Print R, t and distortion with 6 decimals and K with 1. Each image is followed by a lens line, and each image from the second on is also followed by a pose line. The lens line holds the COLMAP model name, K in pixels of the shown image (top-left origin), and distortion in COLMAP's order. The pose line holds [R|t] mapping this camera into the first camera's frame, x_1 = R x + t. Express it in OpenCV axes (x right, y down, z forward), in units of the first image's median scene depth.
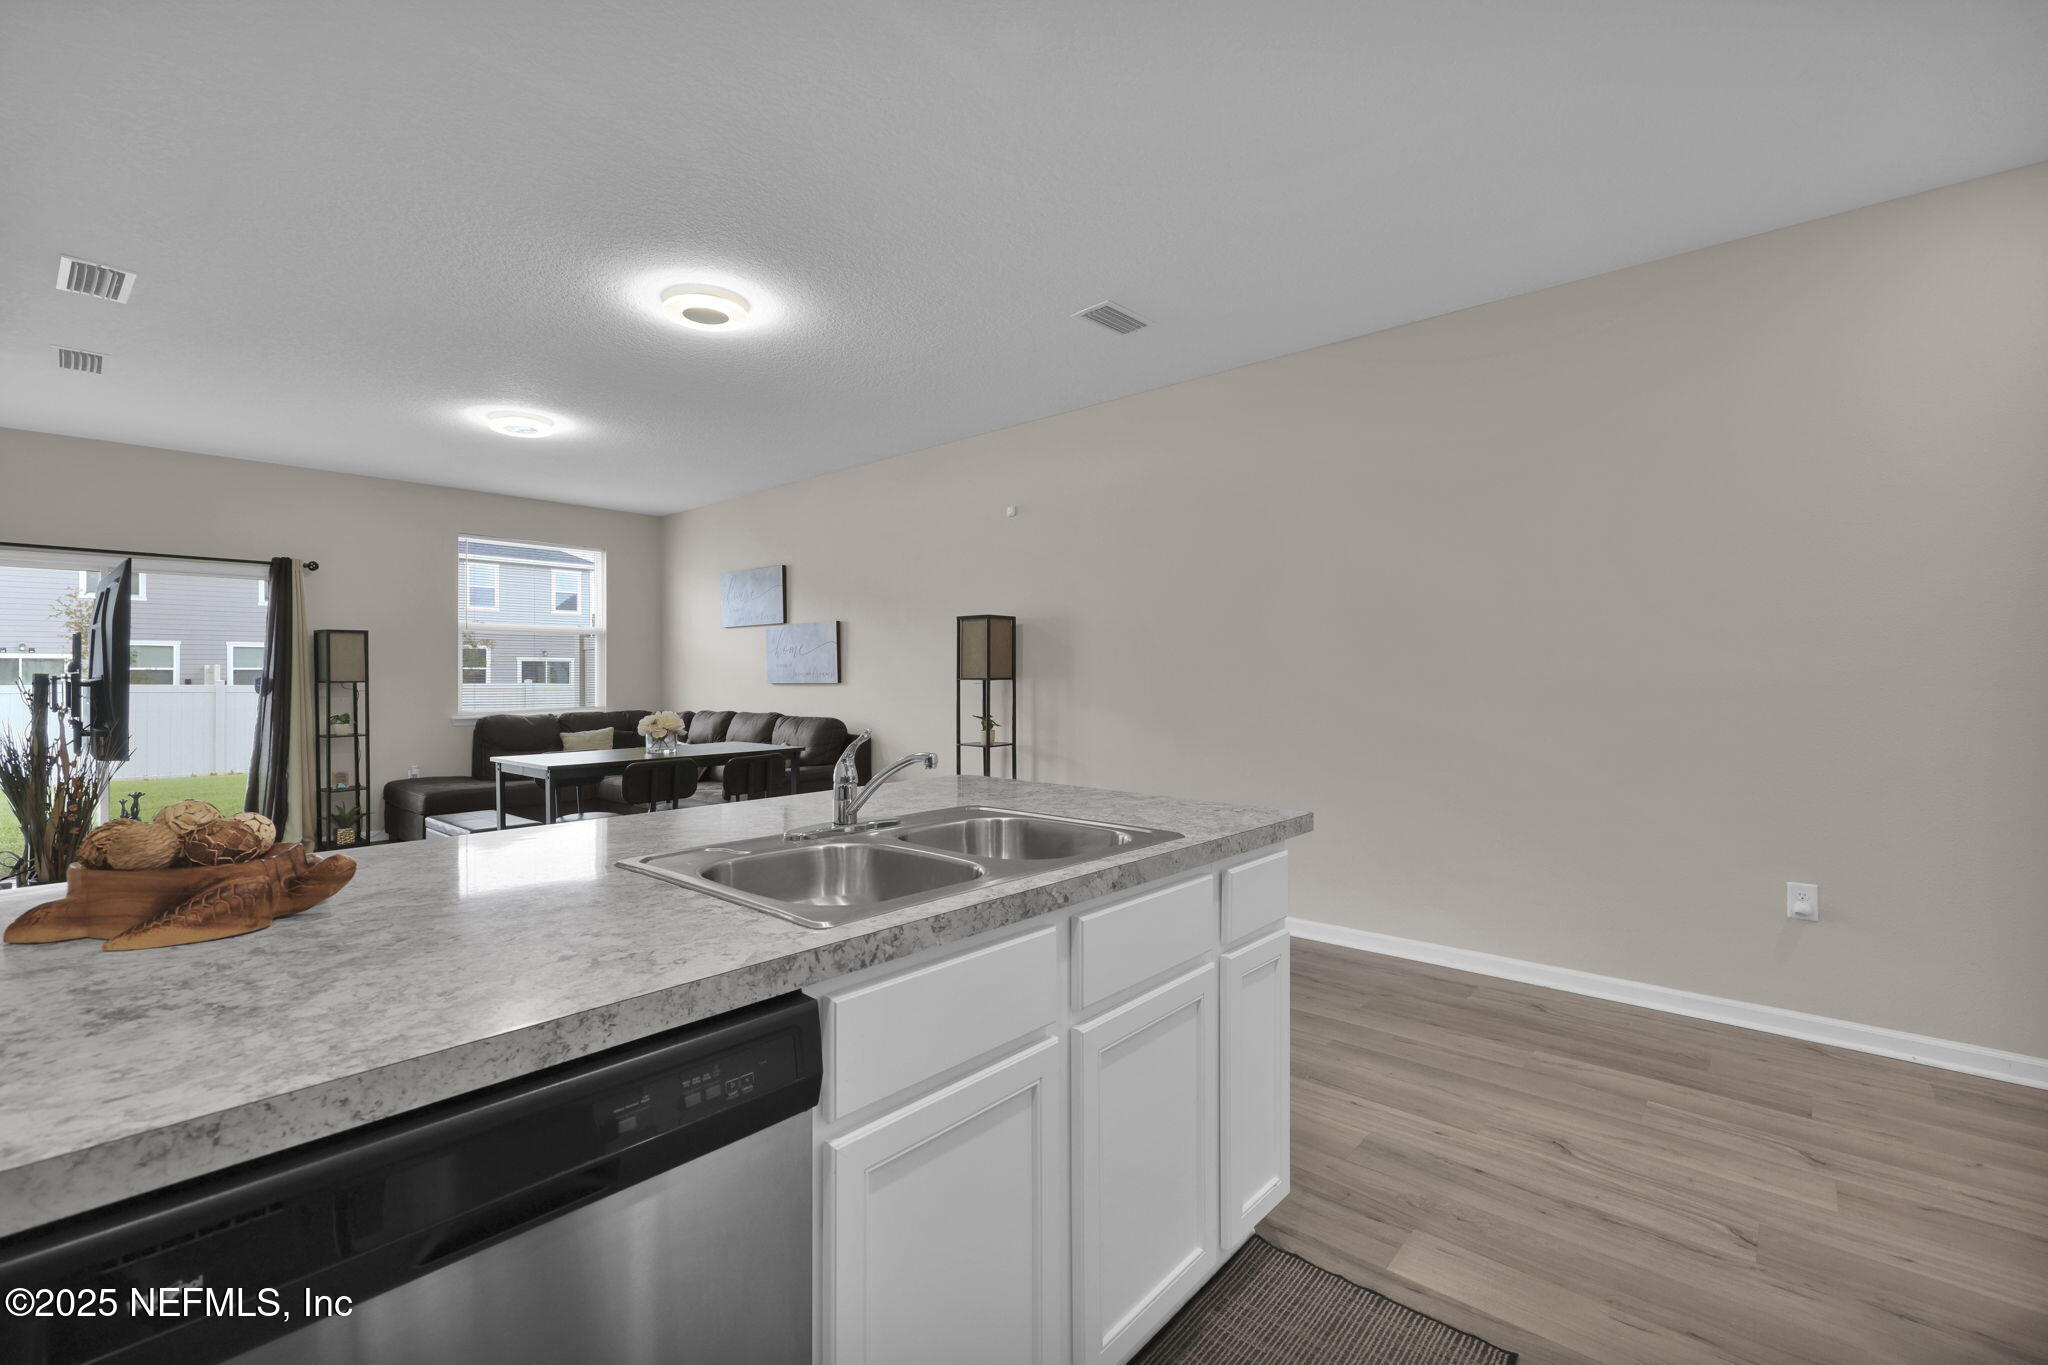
lens RADIAL K [[826.6, 0, 1020.2], [0, 826.6, 687.2], [0, 0, 1]] dist [0.000585, -0.000100]
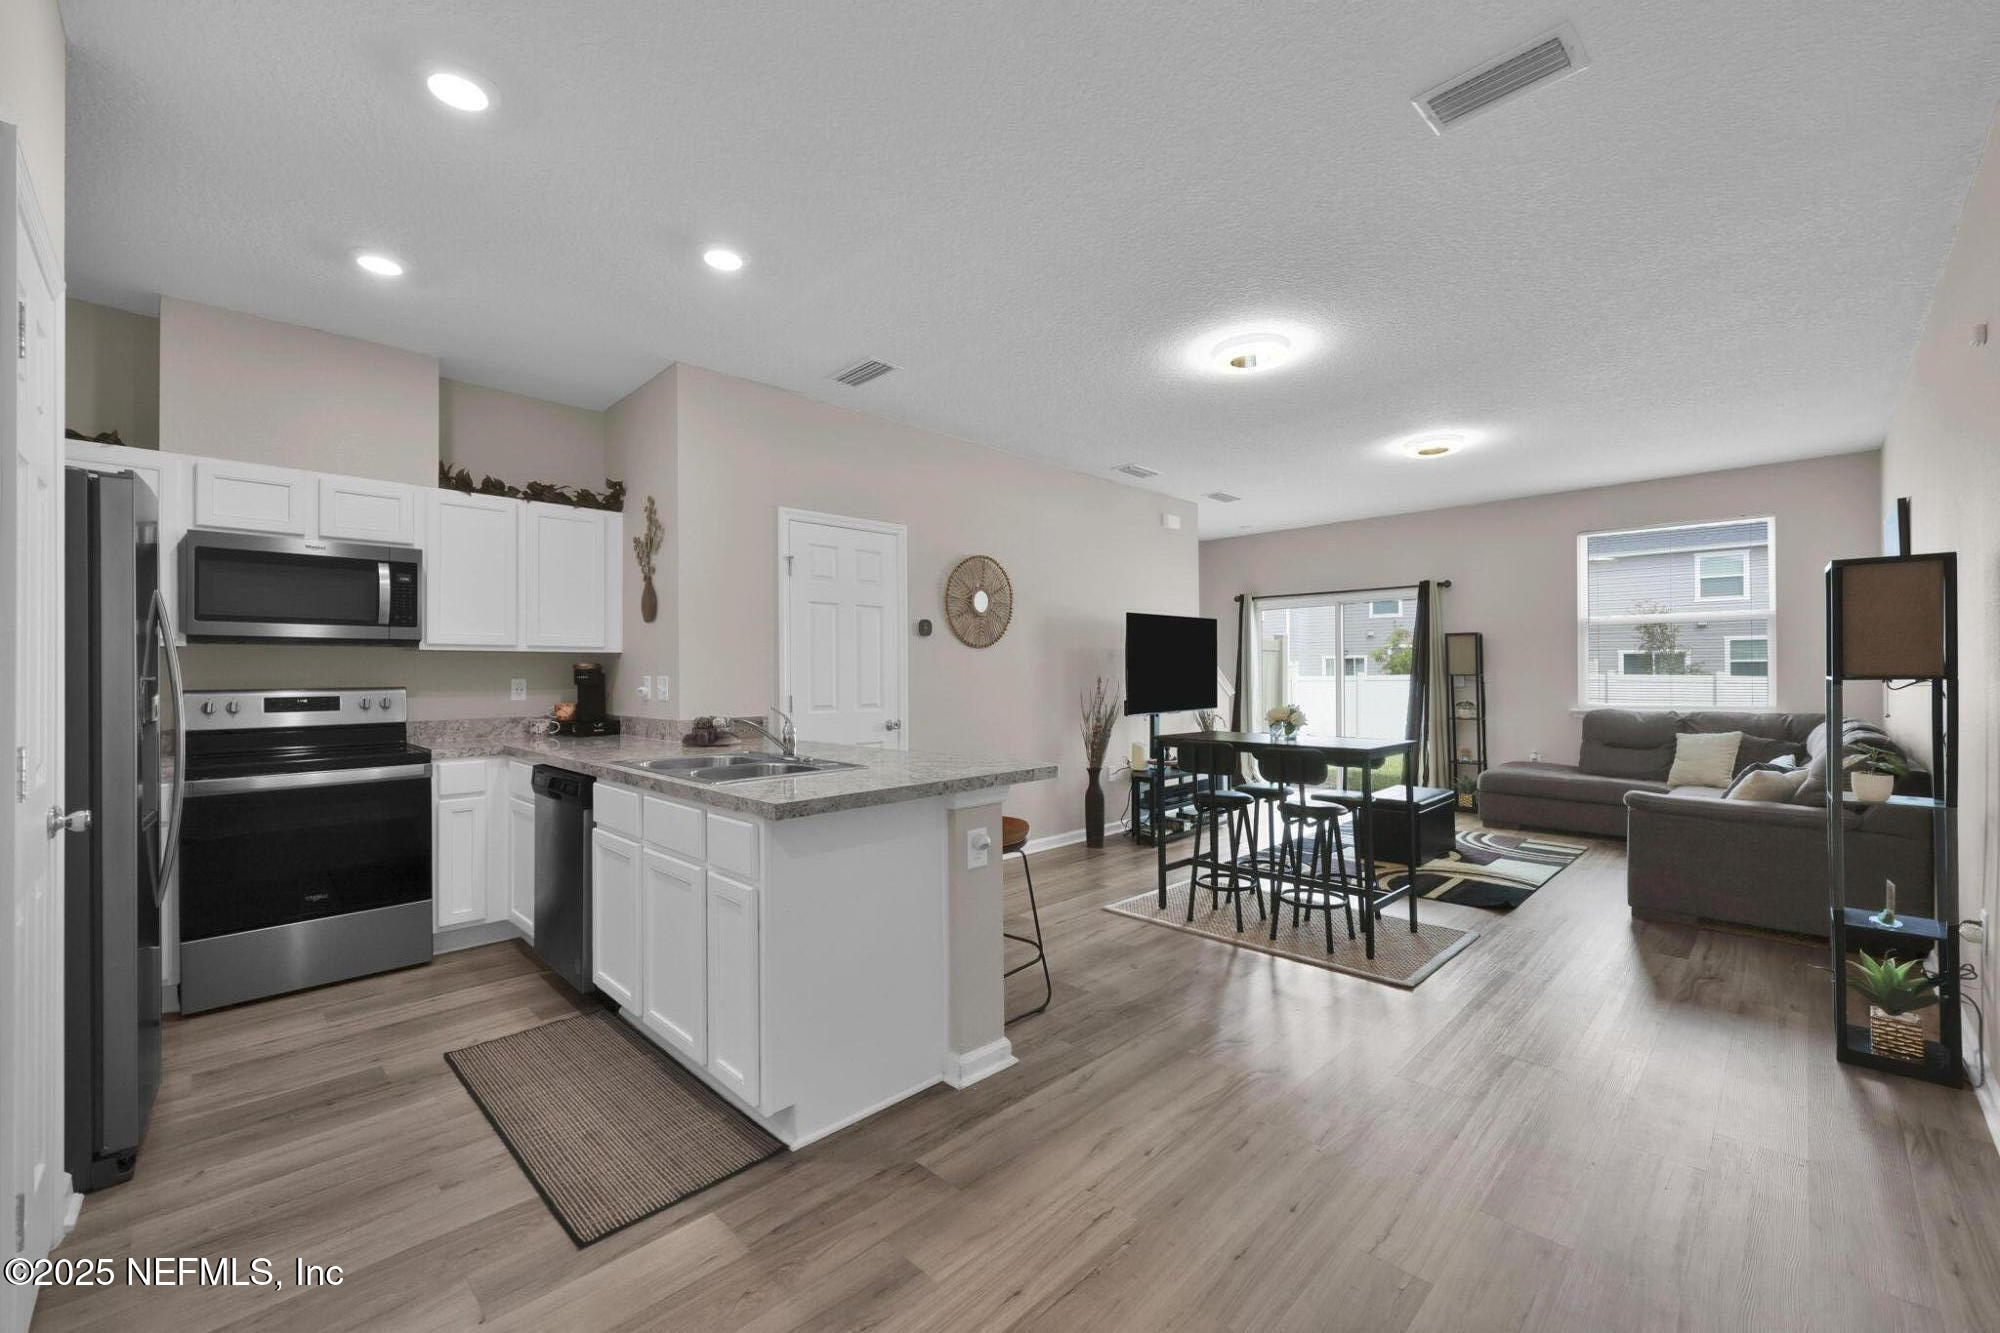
lens RADIAL K [[784.6, 0, 1009.5], [0, 784.6, 666.3], [0, 0, 1]] dist [0.001425, 0.000136]
pose [[-0.009989, -0.006483, -0.999929, 0.369589], [-0.007316, 0.999953, -0.006410, -0.007400], [0.999923, 0.007252, -0.010036, 0.345419]]
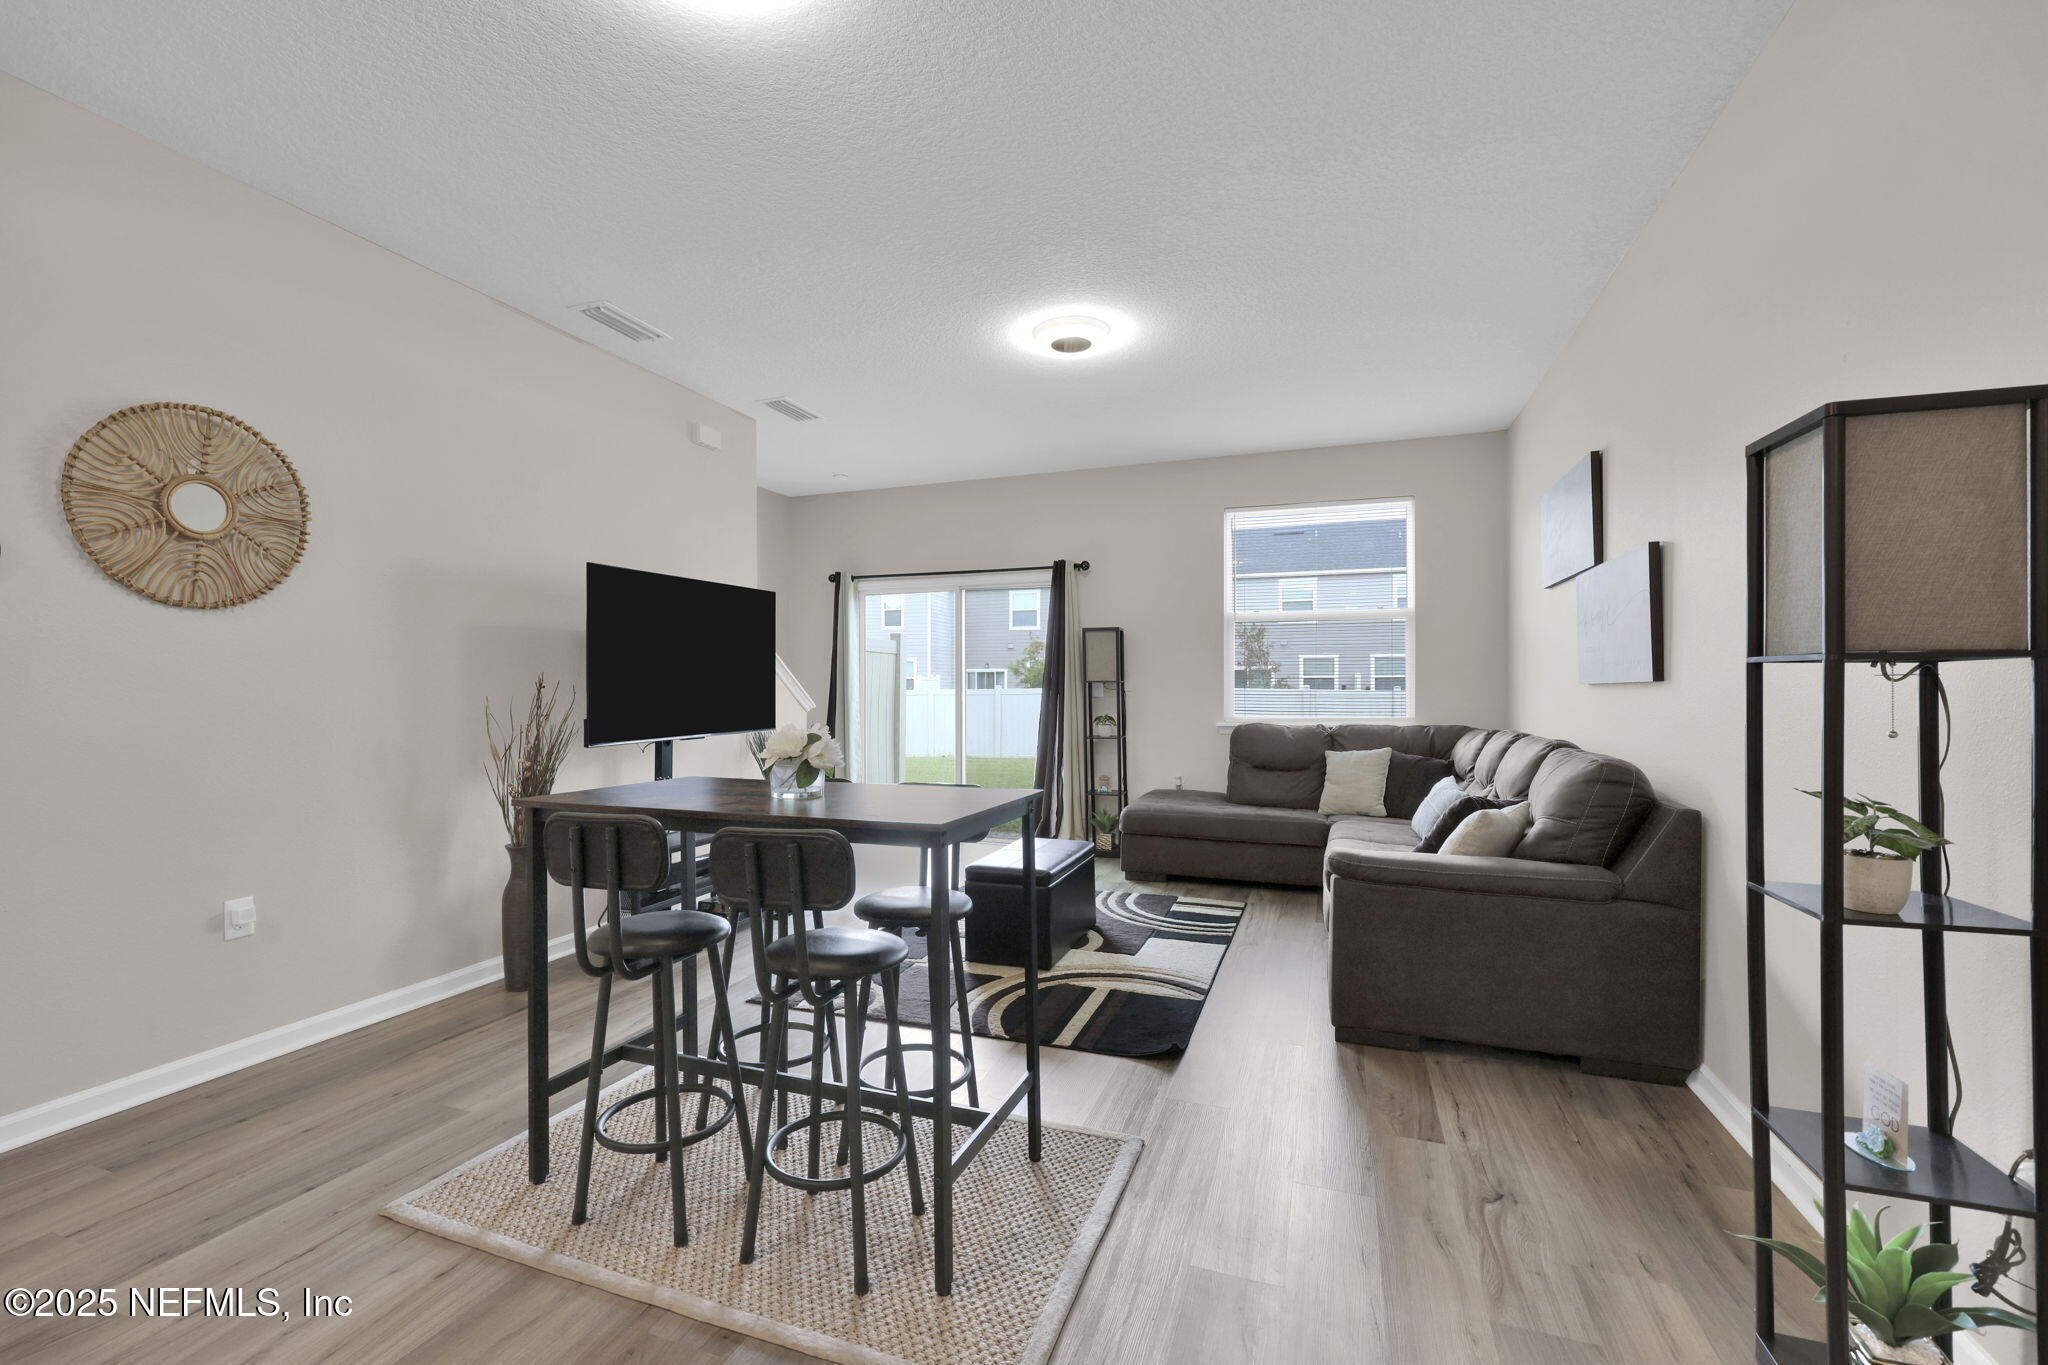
lens RADIAL K [[872.6, 0, 986.3], [0, 872.6, 685.3], [0, 0, 1]] dist [0.000287, 0.000042]
pose [[0.383081, 0.000966, -0.923714, 0.074788], [-0.010510, 0.999939, -0.003313, 0.002387], [0.923655, 0.010977, 0.383068, 0.498510]]
